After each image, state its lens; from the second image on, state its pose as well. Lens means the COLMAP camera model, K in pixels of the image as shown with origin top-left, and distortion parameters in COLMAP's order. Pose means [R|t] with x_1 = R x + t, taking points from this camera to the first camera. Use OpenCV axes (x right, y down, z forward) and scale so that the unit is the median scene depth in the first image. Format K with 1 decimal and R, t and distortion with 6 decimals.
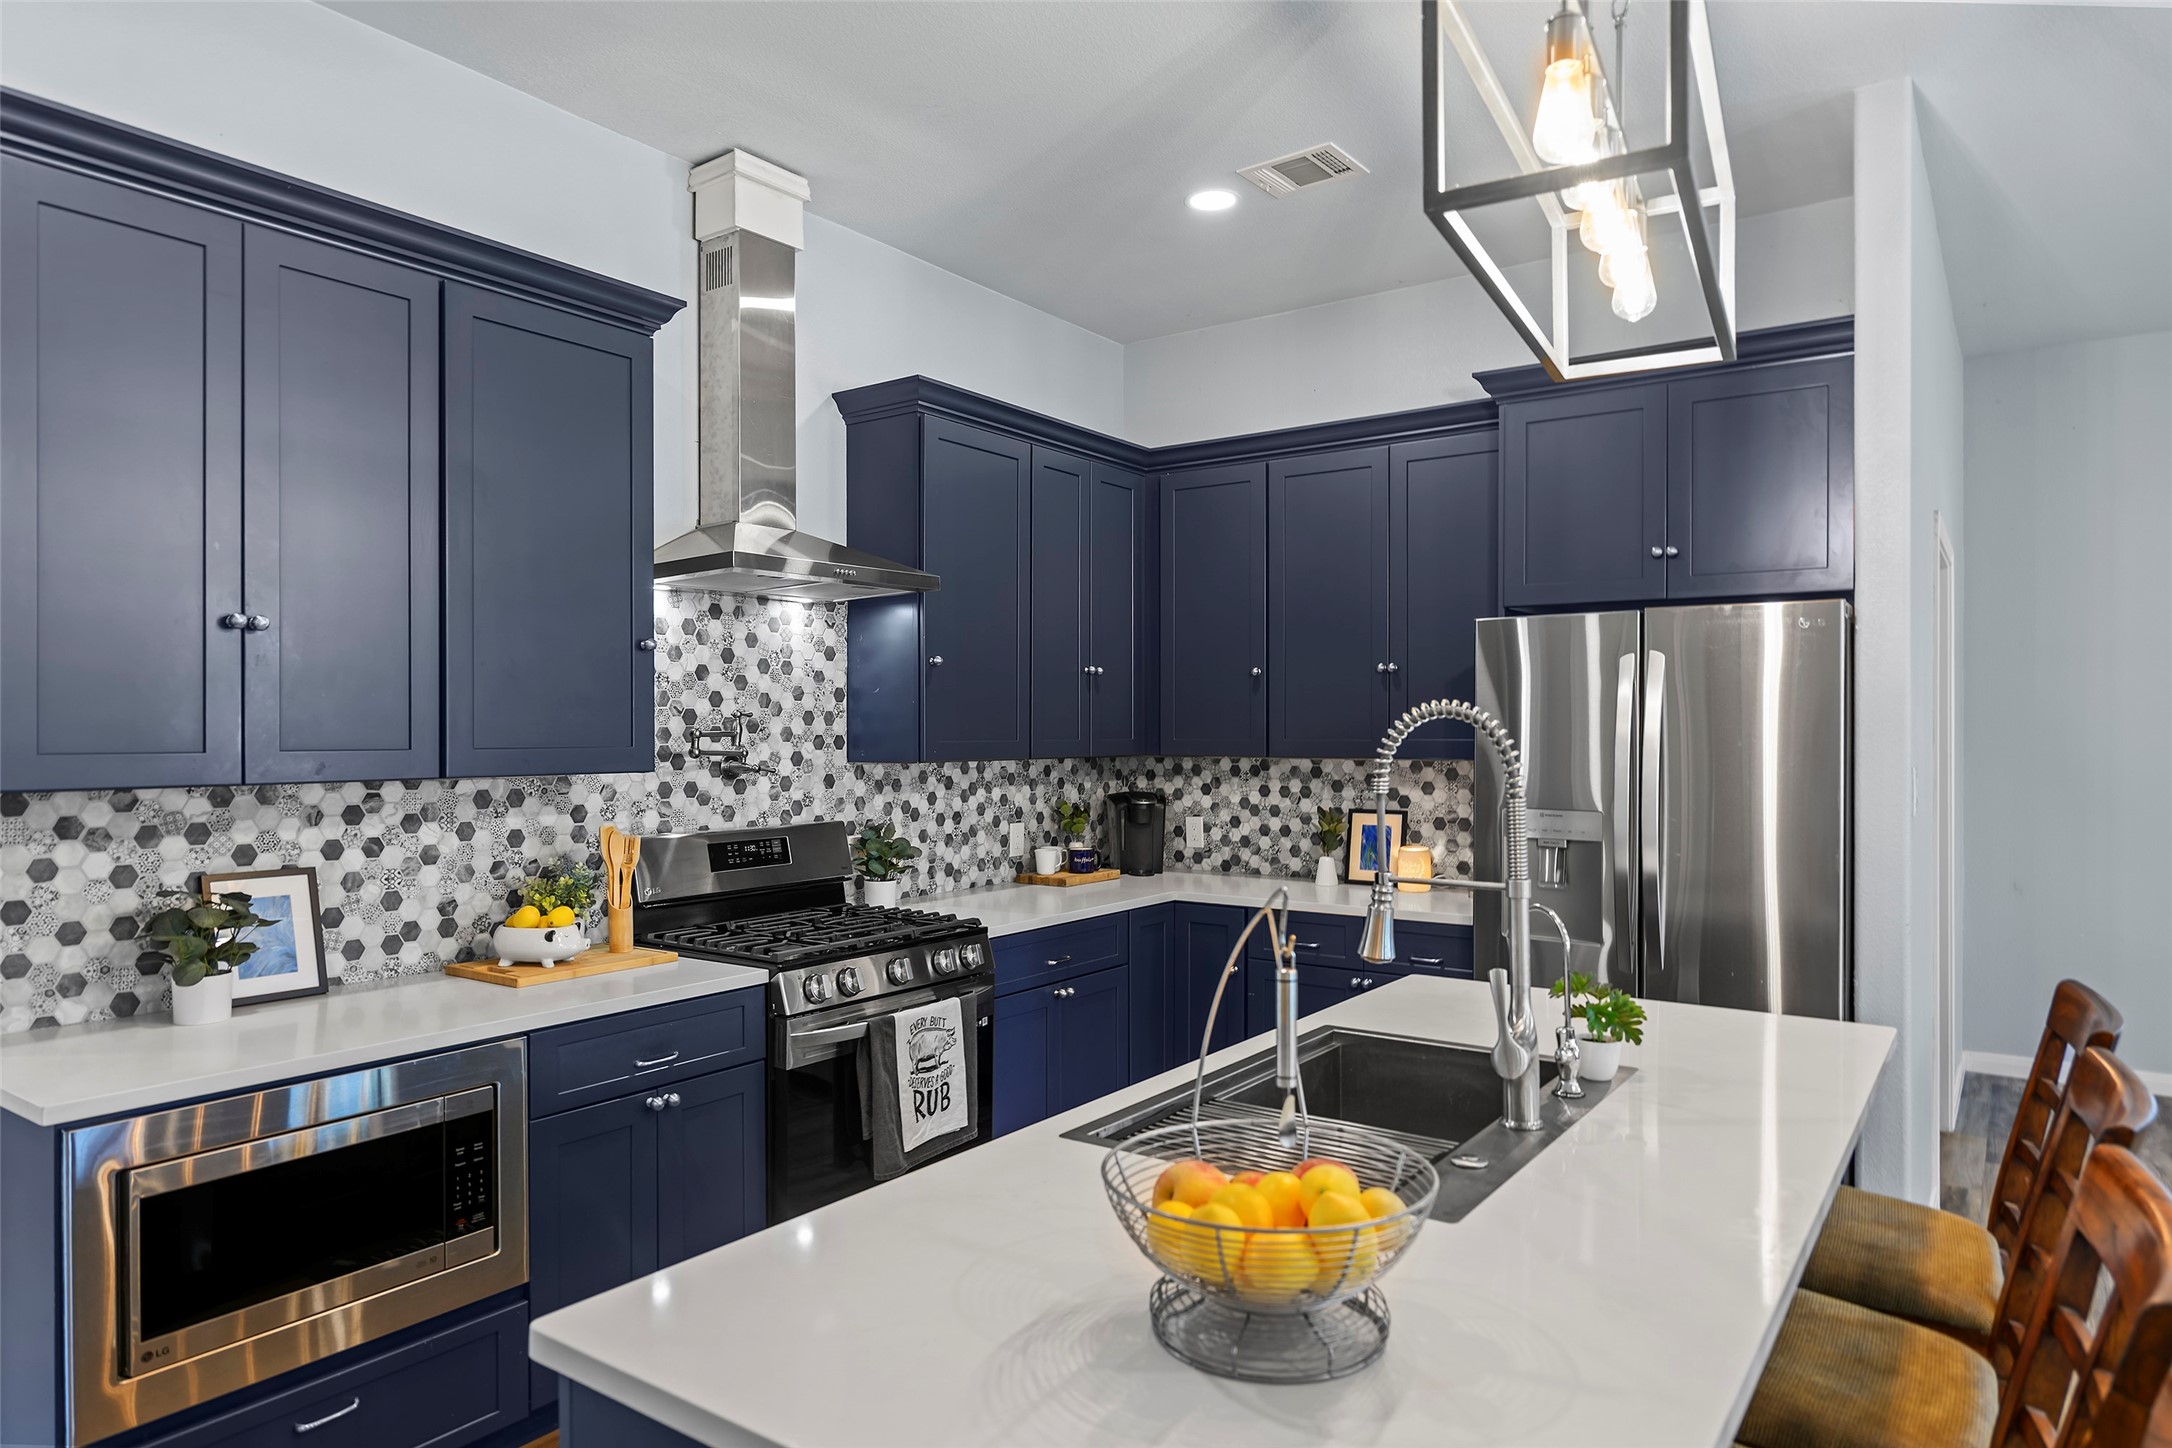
lens RADIAL K [[1316.8, 0, 1078.7], [0, 1316.8, 719.2], [0, 0, 1]] dist [-0.002347, -0.000566]
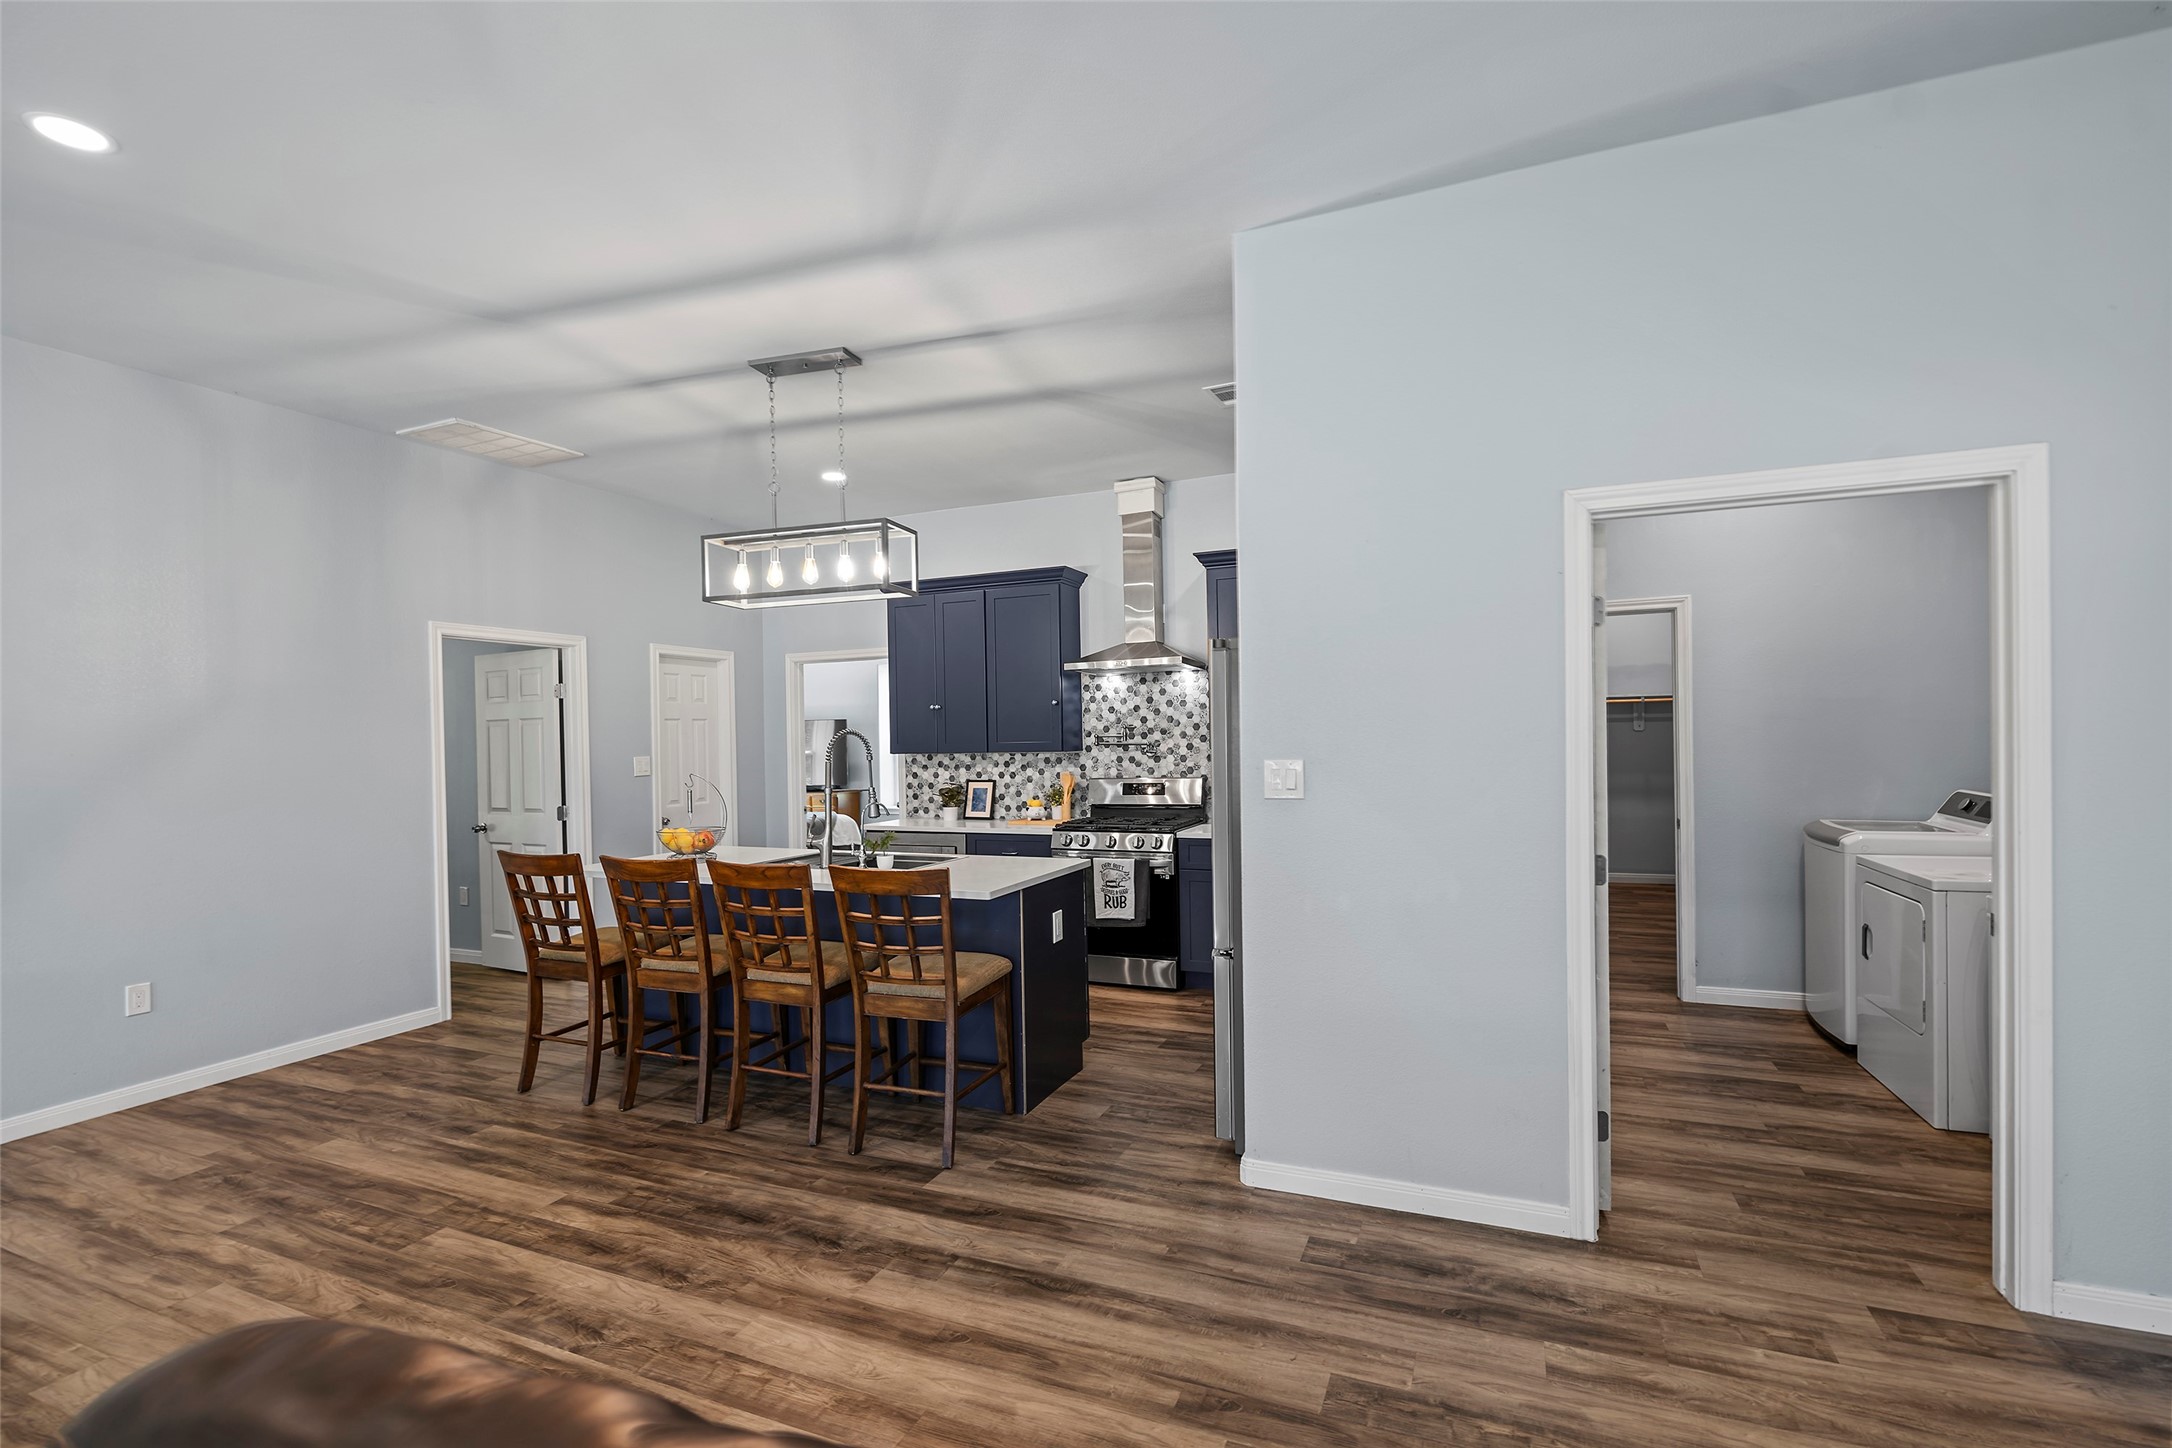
lens RADIAL K [[948.9, 0, 1086.7], [0, 948.9, 730.3], [0, 0, 1]] dist [-0.005273, -0.000348]
pose [[0.227198, -0.010468, -0.973792, 1.301531], [0.024982, 0.999676, -0.004918, 0.008060], [0.973528, -0.023210, 0.227386, 0.544064]]
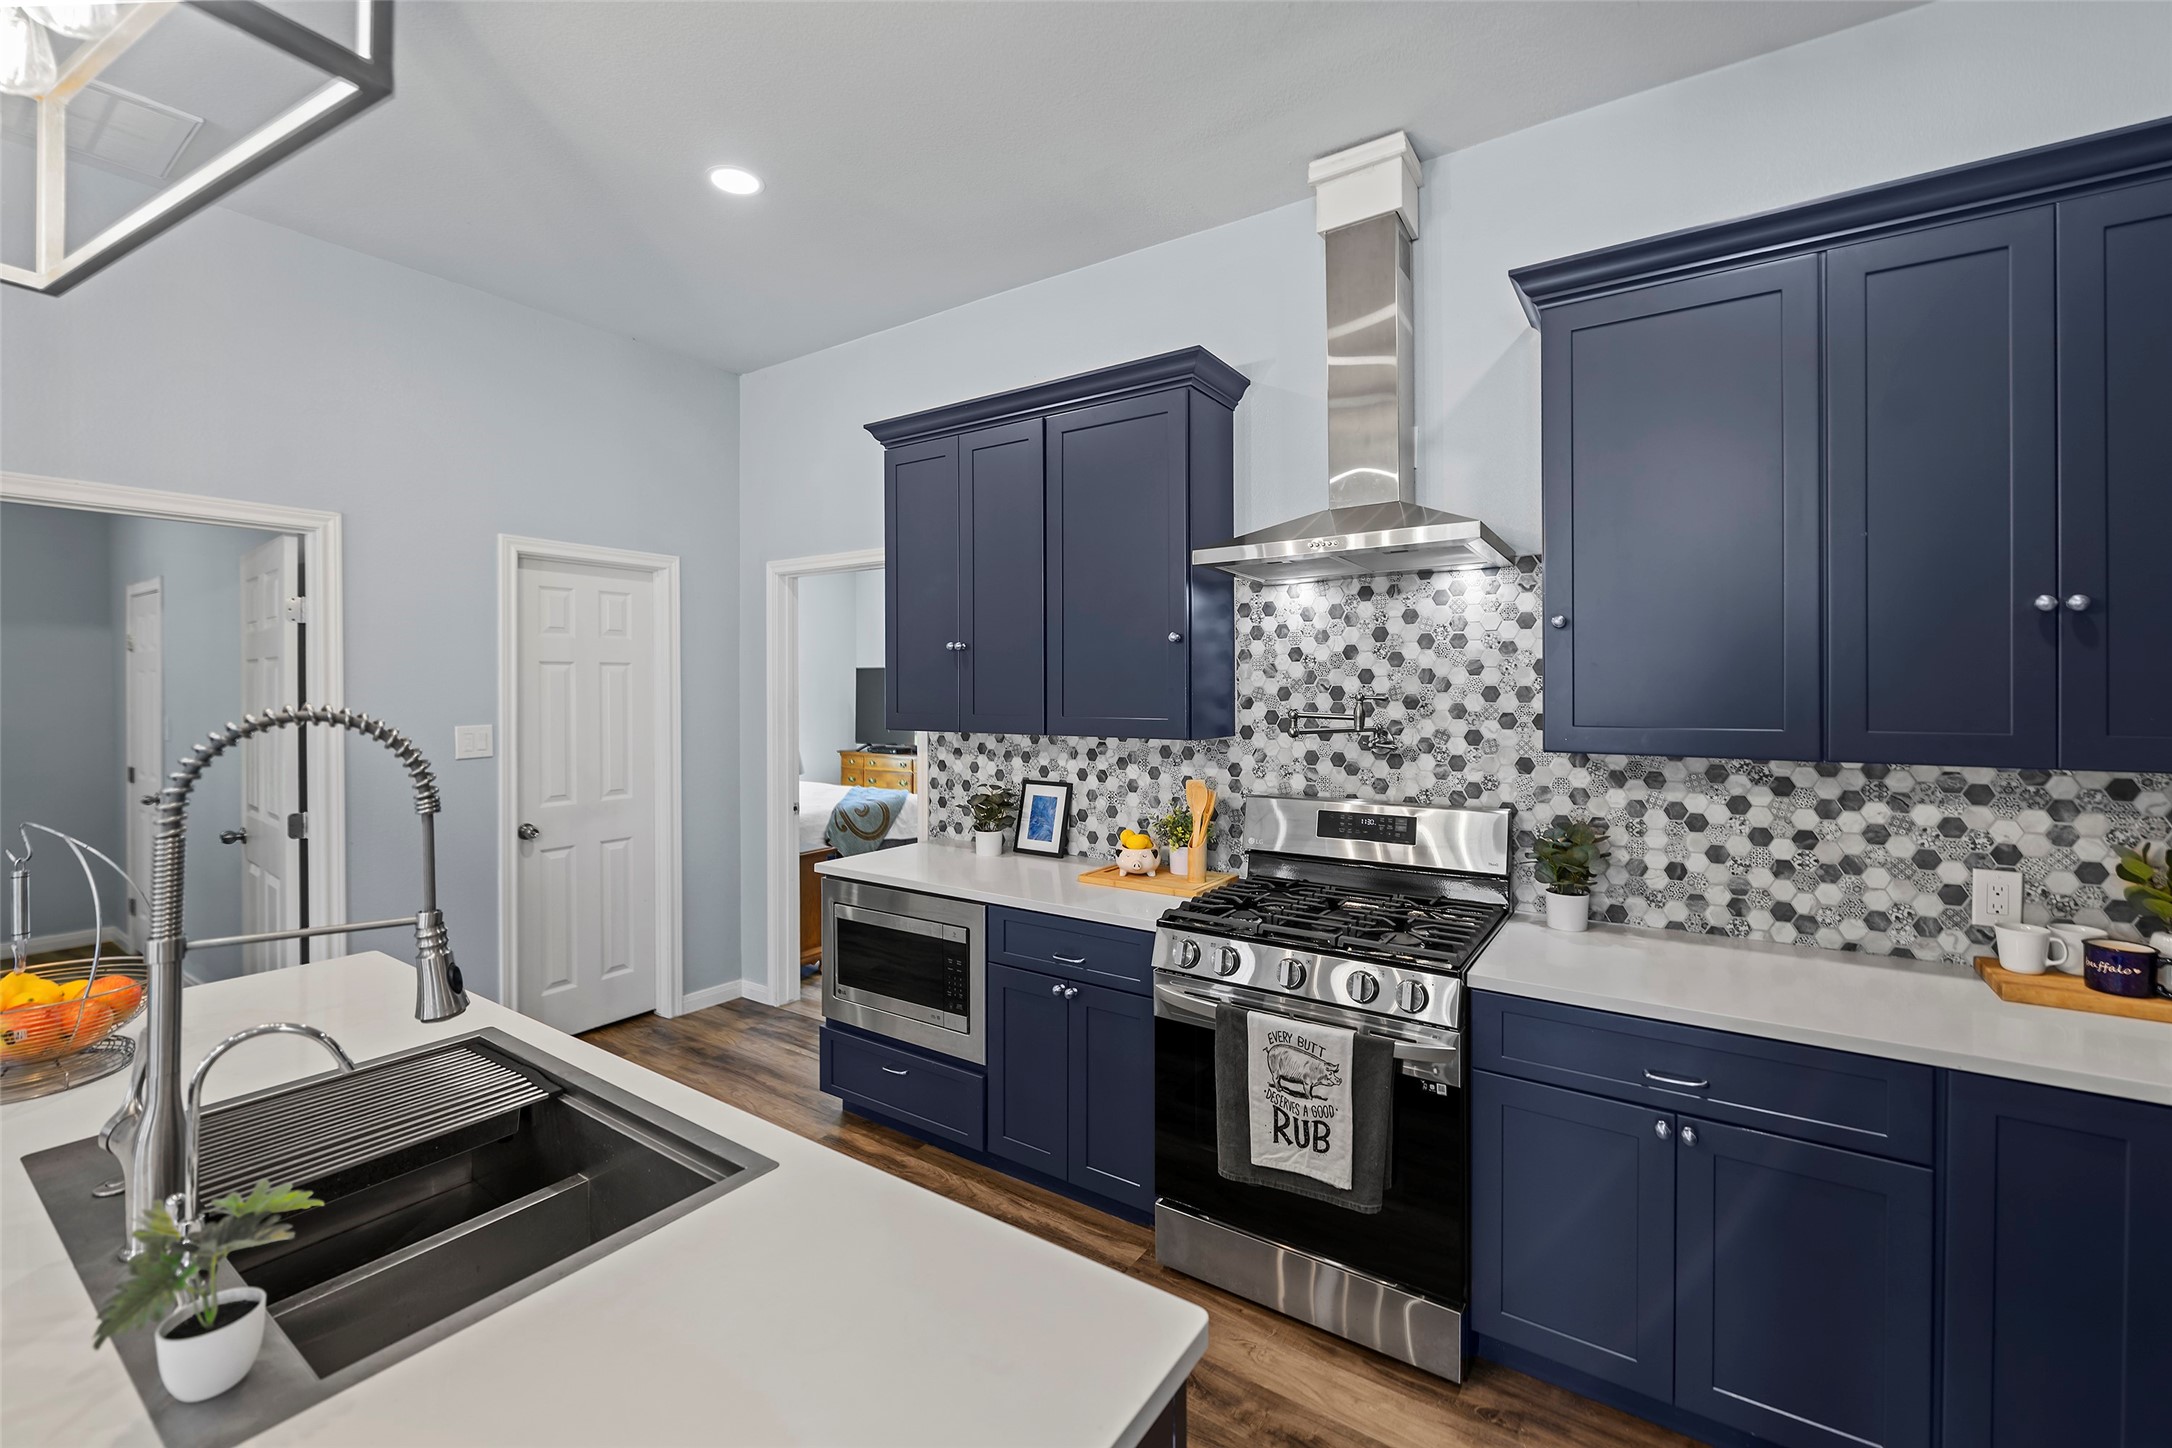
lens RADIAL K [[881.5, 0, 1094.7], [0, 881.5, 686.1], [0, 0, 1]] dist [-0.008614, 0.000645]
pose [[0.043814, -0.001350, -0.999039, 0.428840], [0.007726, 0.999970, -0.001012, -0.008653], [0.999010, -0.007674, 0.043823, 0.762576]]
